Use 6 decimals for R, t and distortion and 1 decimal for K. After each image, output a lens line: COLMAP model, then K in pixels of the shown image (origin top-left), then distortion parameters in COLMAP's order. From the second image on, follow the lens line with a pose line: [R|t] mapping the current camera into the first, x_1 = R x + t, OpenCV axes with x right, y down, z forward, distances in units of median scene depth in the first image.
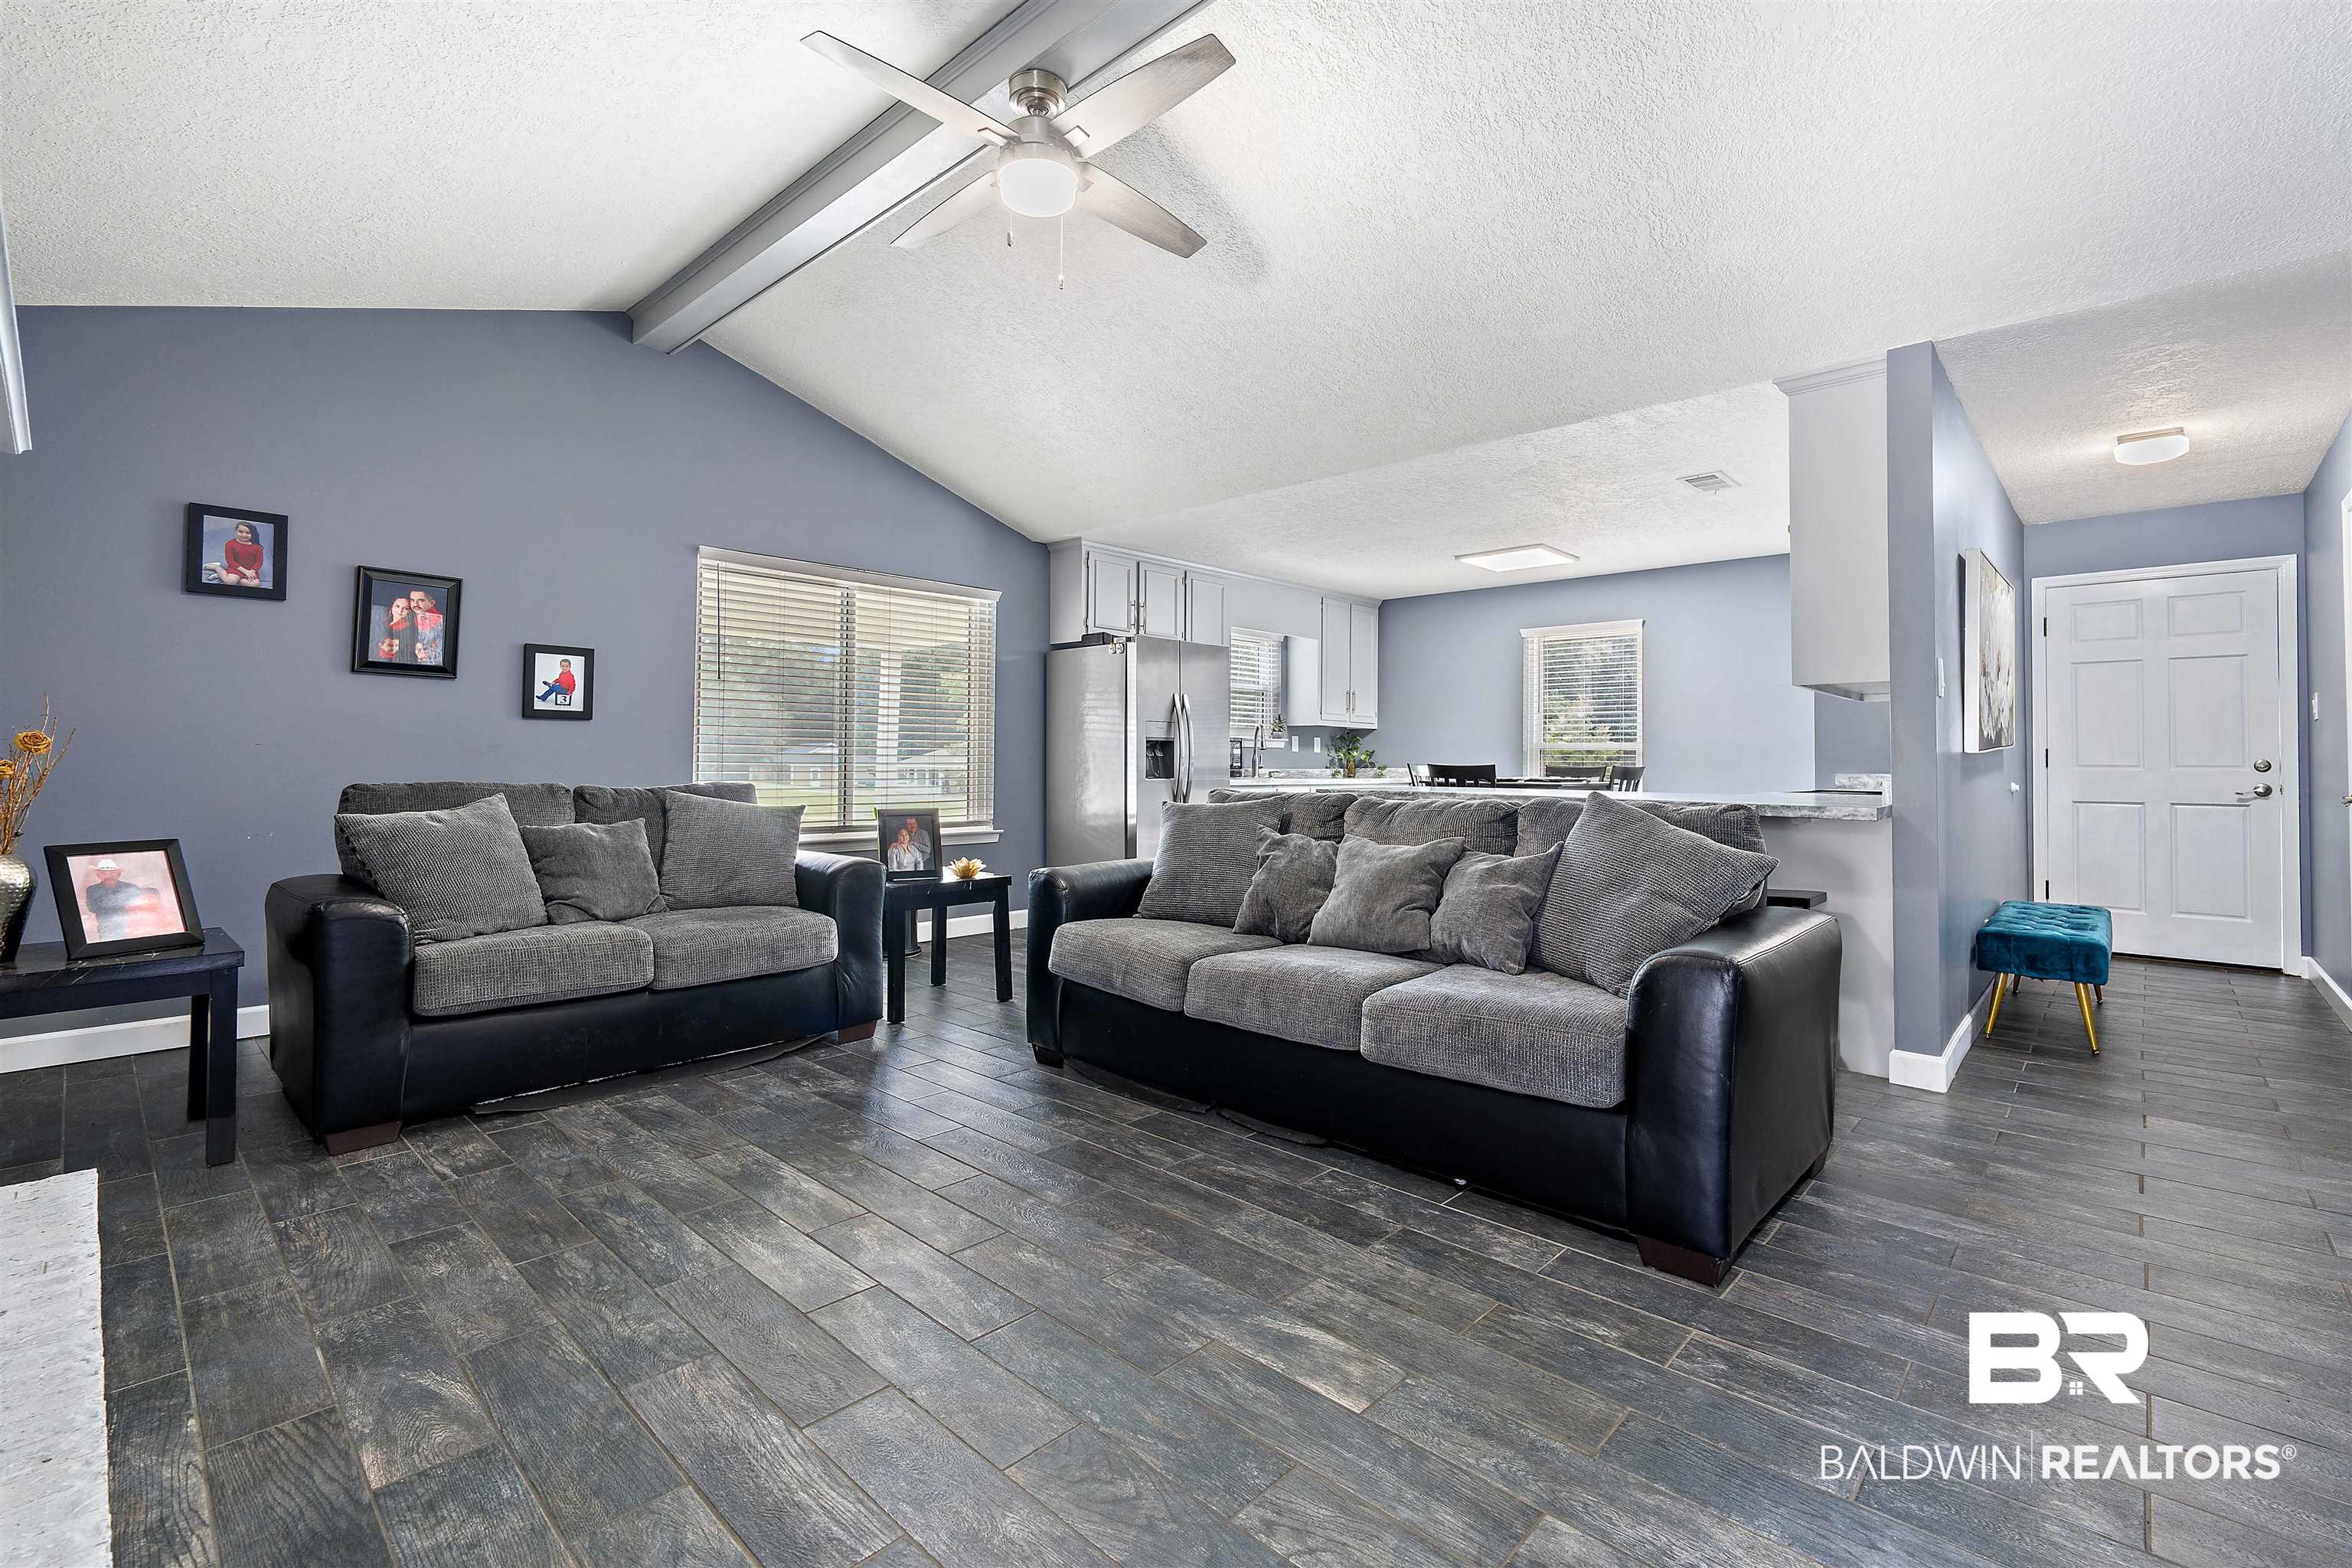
lens RADIAL K [[1032.6, 0, 1185.5], [0, 1032.6, 762.1], [0, 0, 1]] dist [-0.004068, 0.000564]
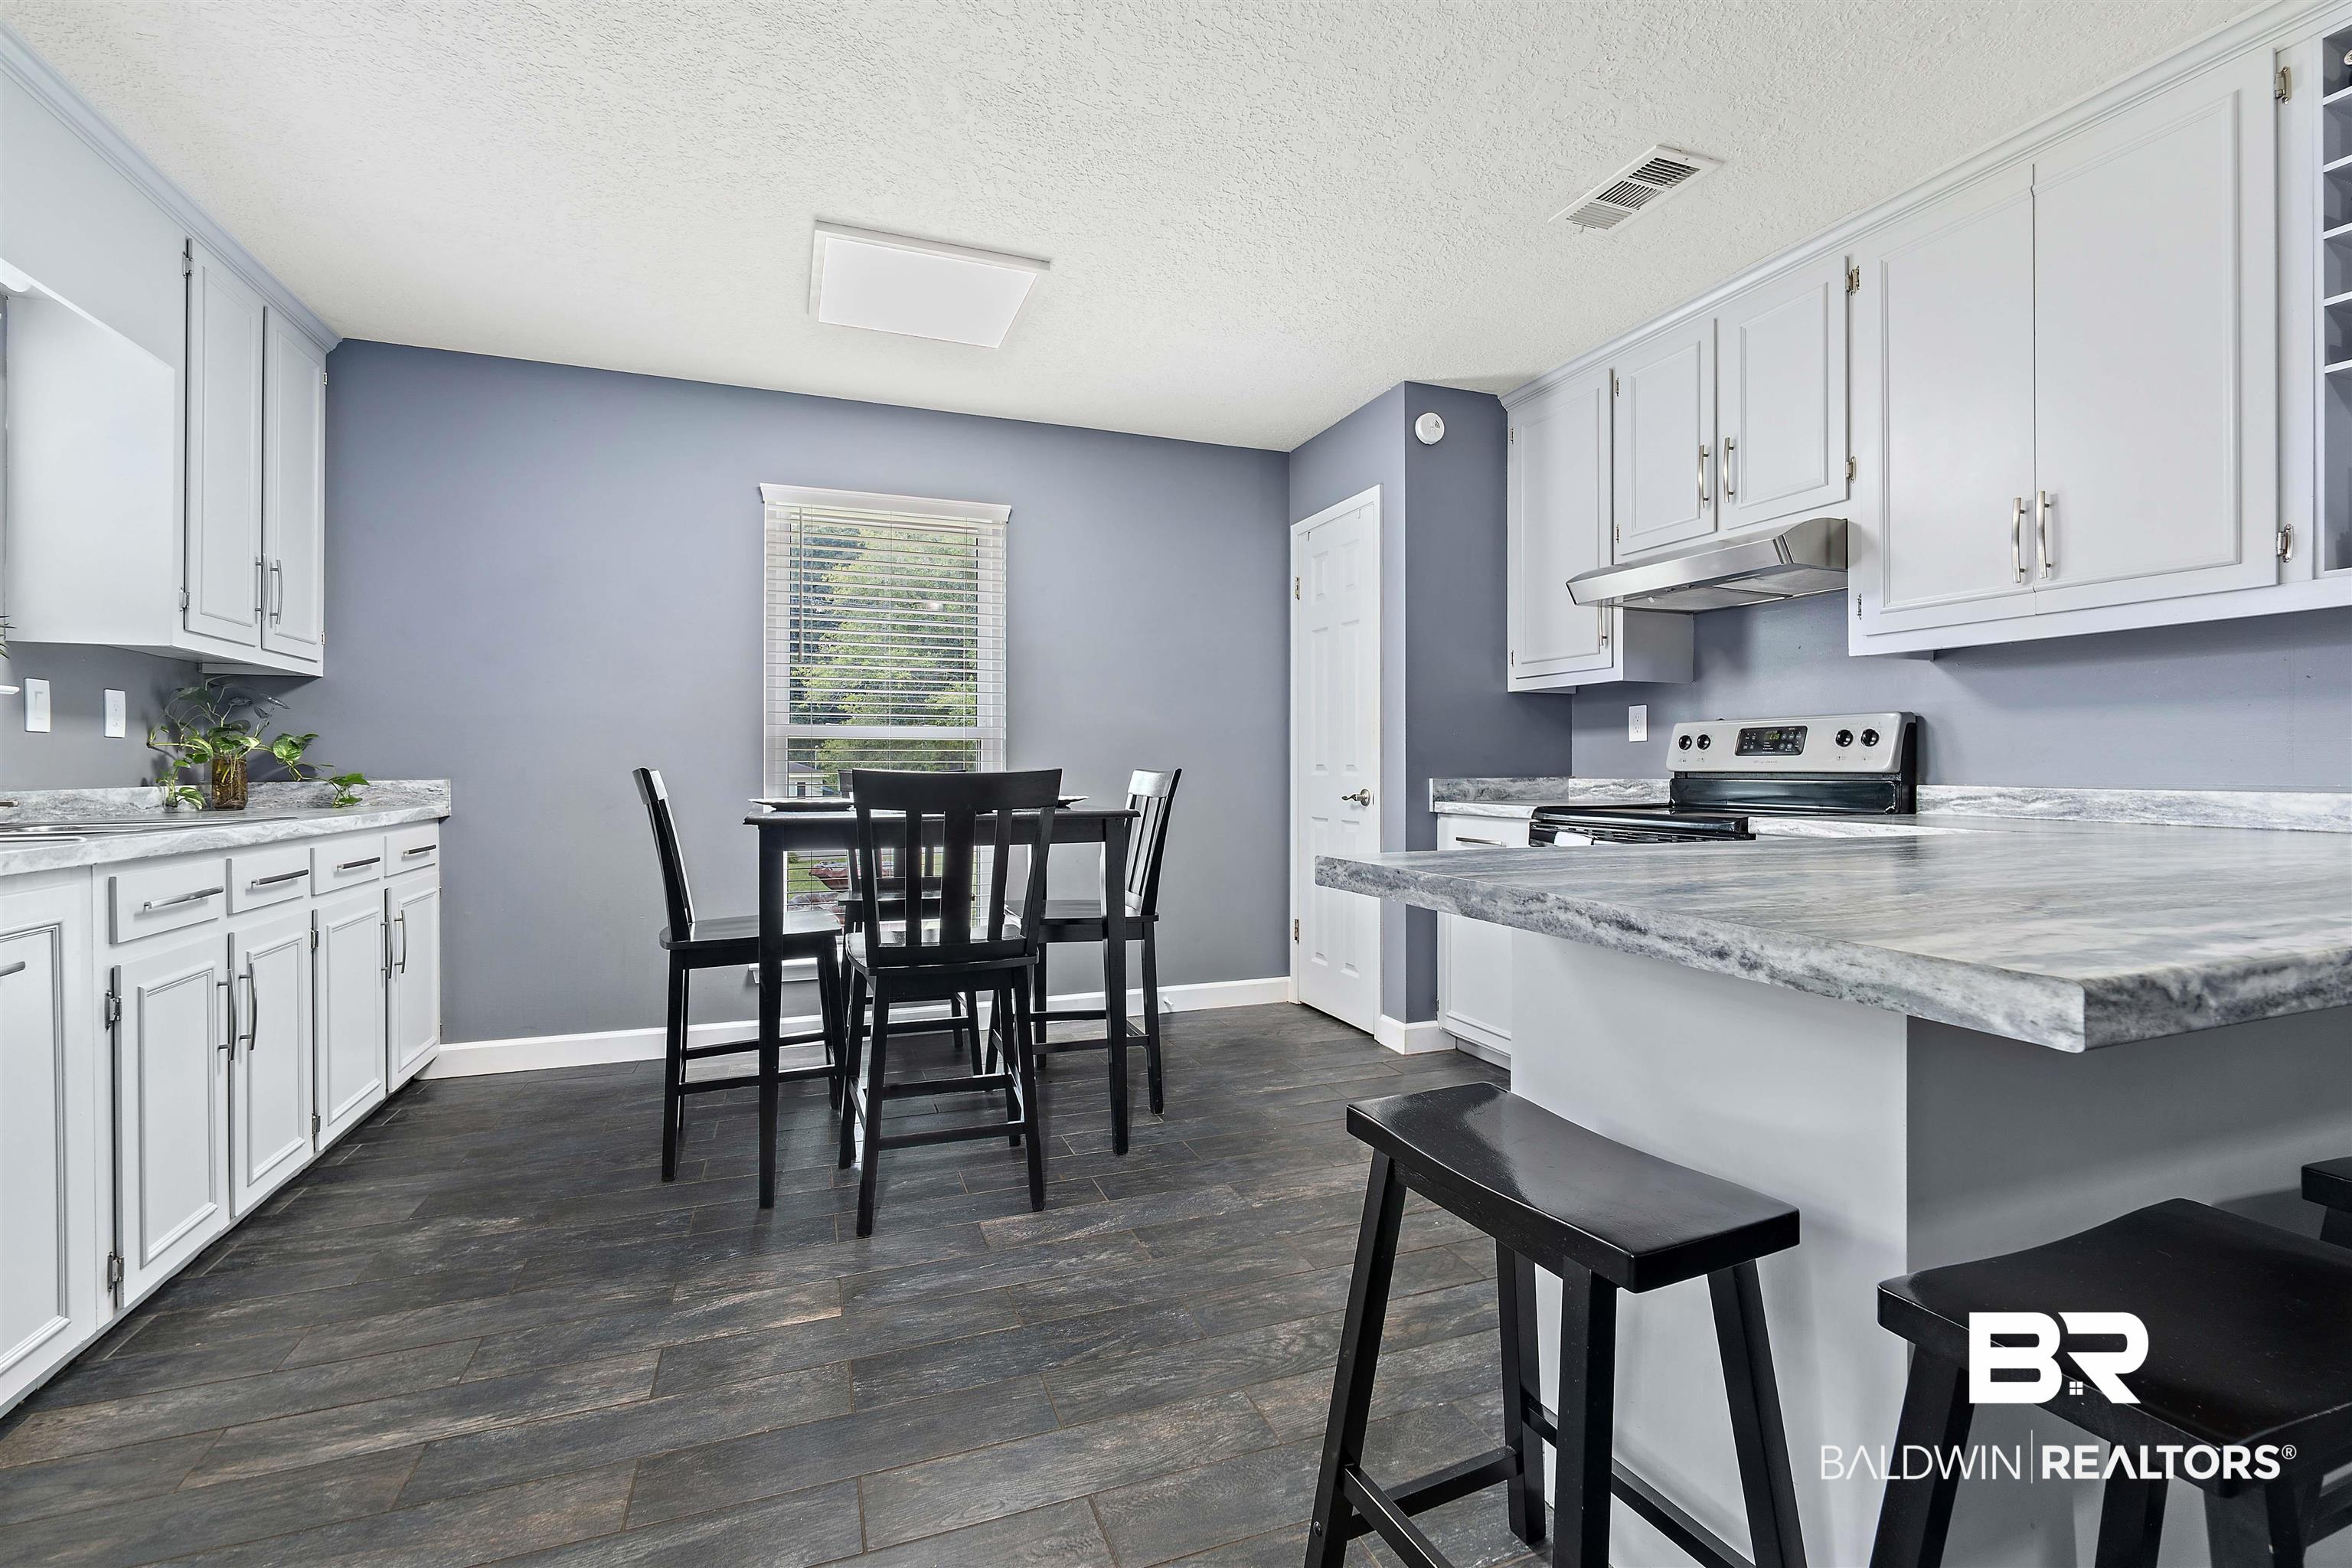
lens RADIAL K [[1032.6, 0, 1208.1], [0, 1032.6, 770.9], [0, 0, 1]] dist [-0.004068, 0.000564]
pose [[0.428687, -0.010800, 0.903389, -0.059313], [0.003911, 0.999941, 0.010098, -0.001228], [-0.903445, -0.000796, 0.428704, 2.128256]]
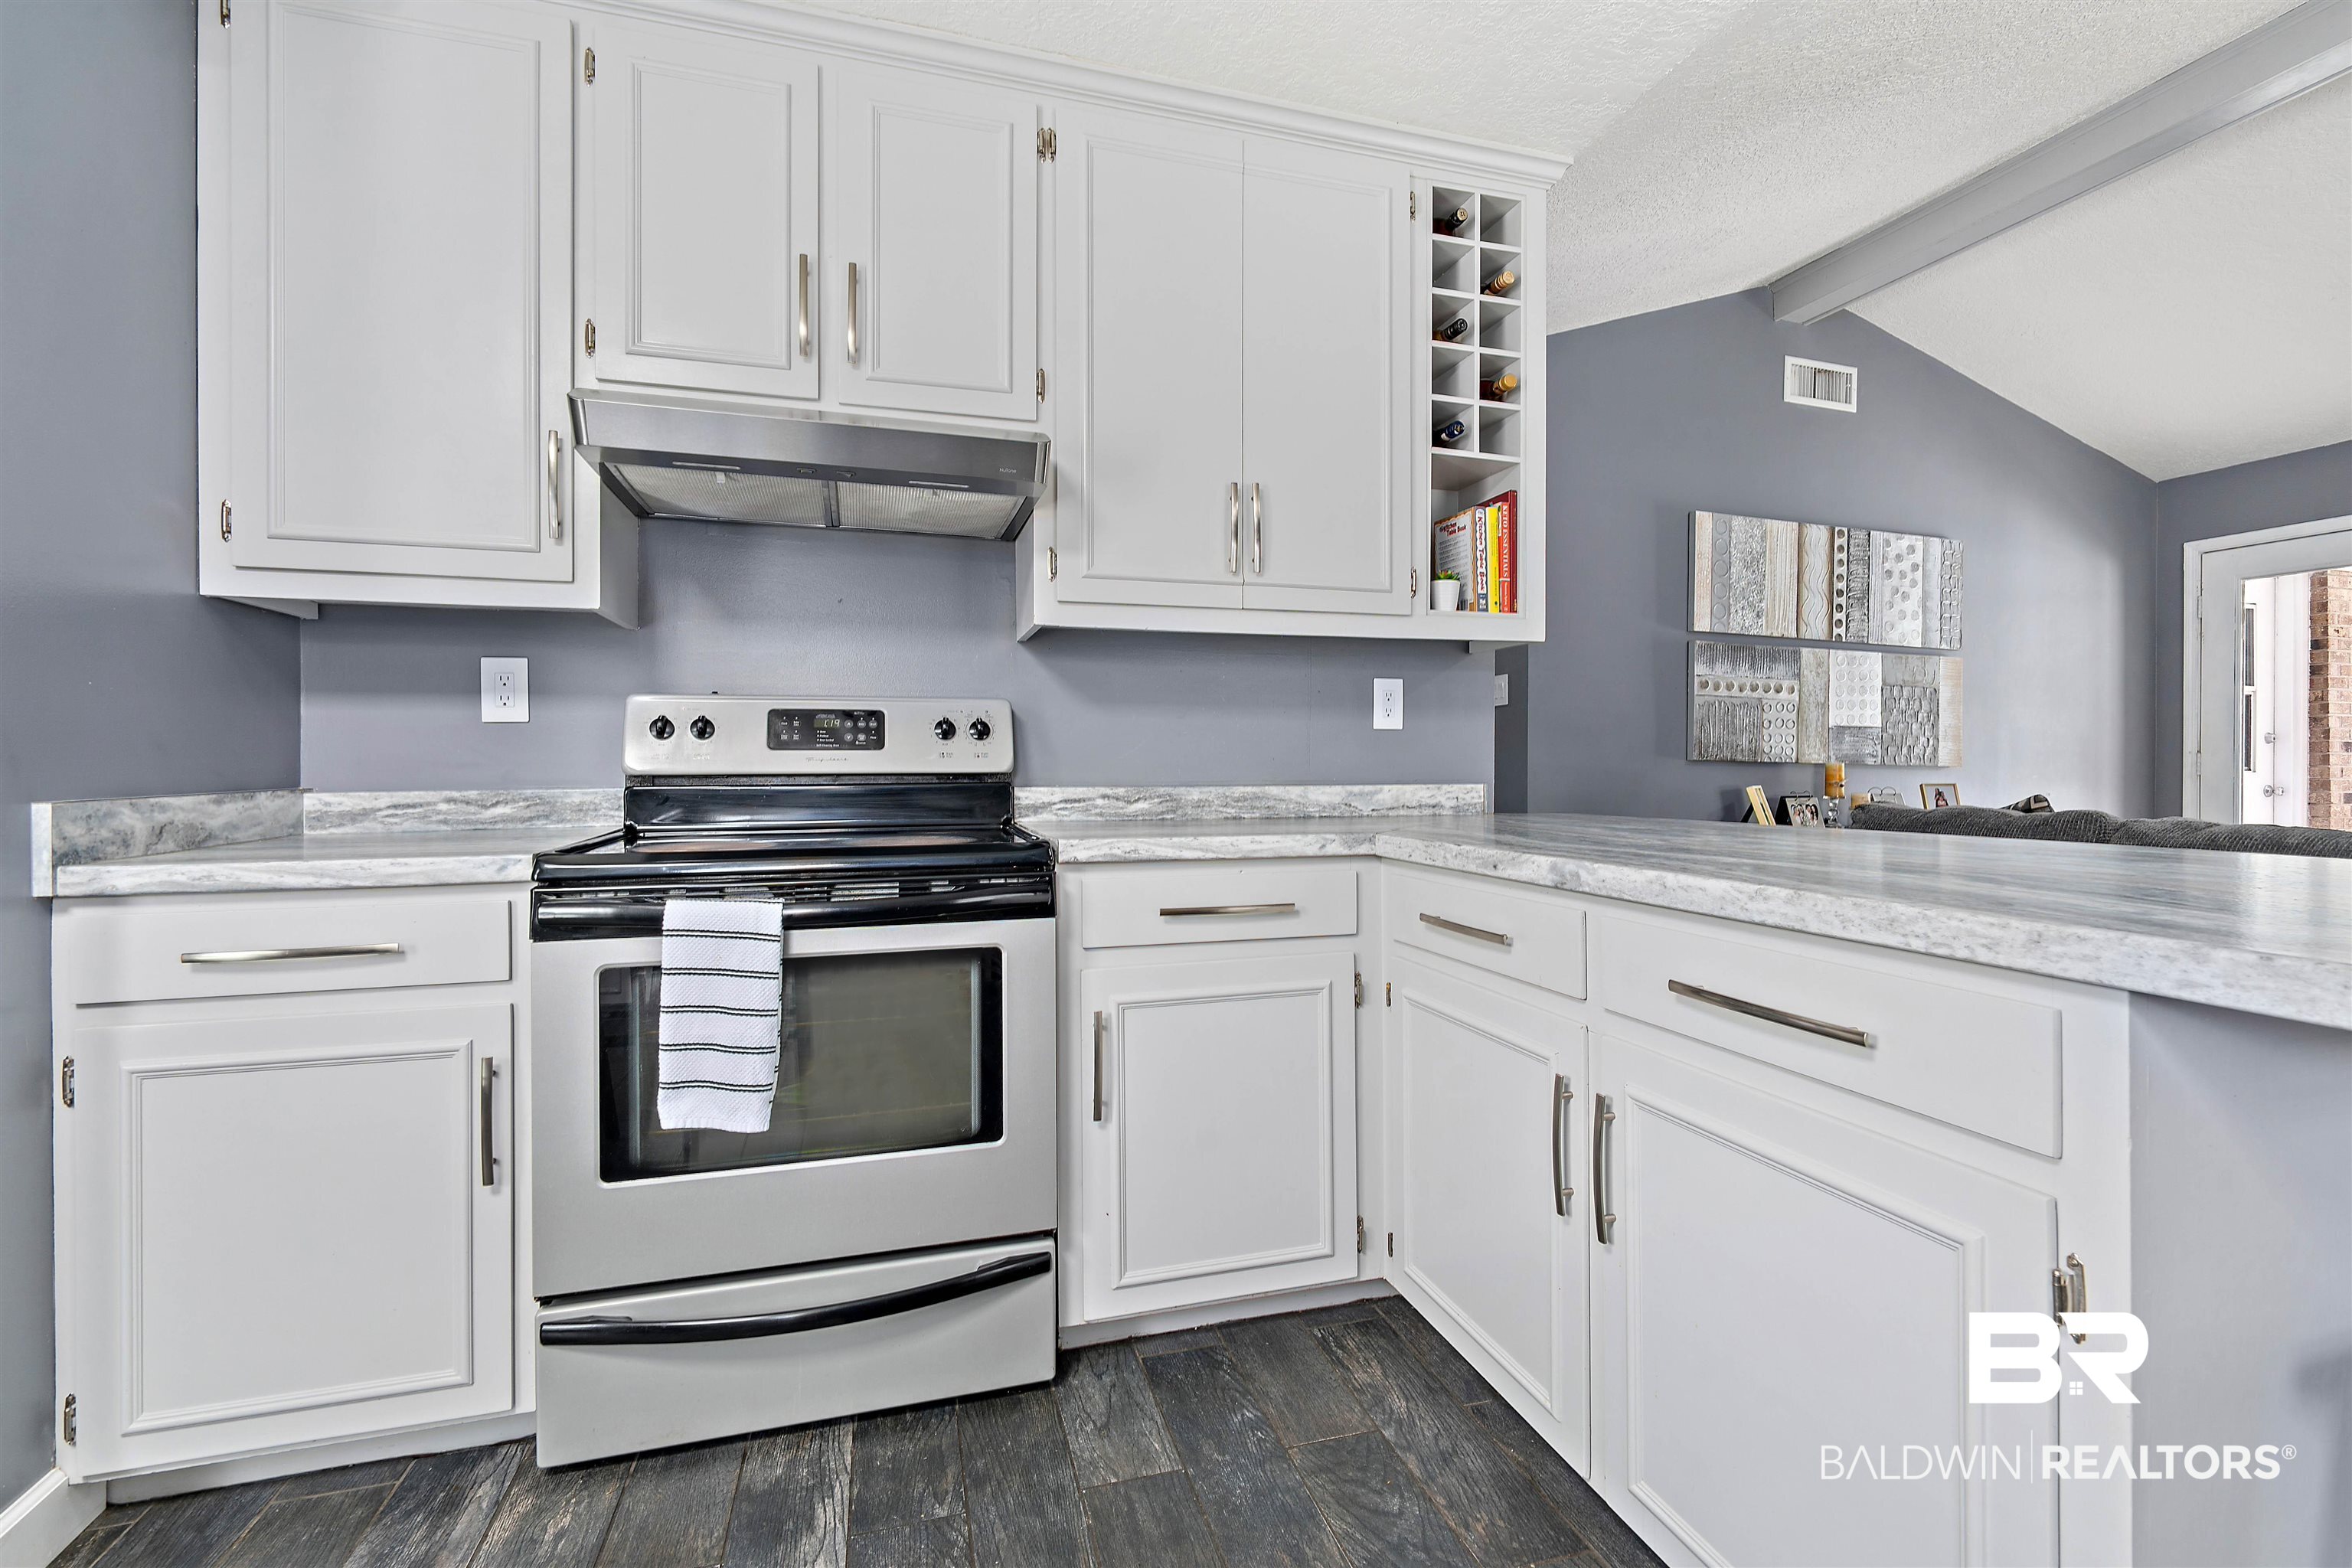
lens RADIAL K [[1032.6, 0, 1171.0], [0, 1032.6, 768.4], [0, 0, 1]] dist [-0.004068, 0.000564]
pose [[-0.858253, -0.006753, 0.513183, 0.727889], [-0.002391, 0.999955, 0.009160, 0.002079], [-0.513221, 0.006634, -0.858231, 2.682943]]
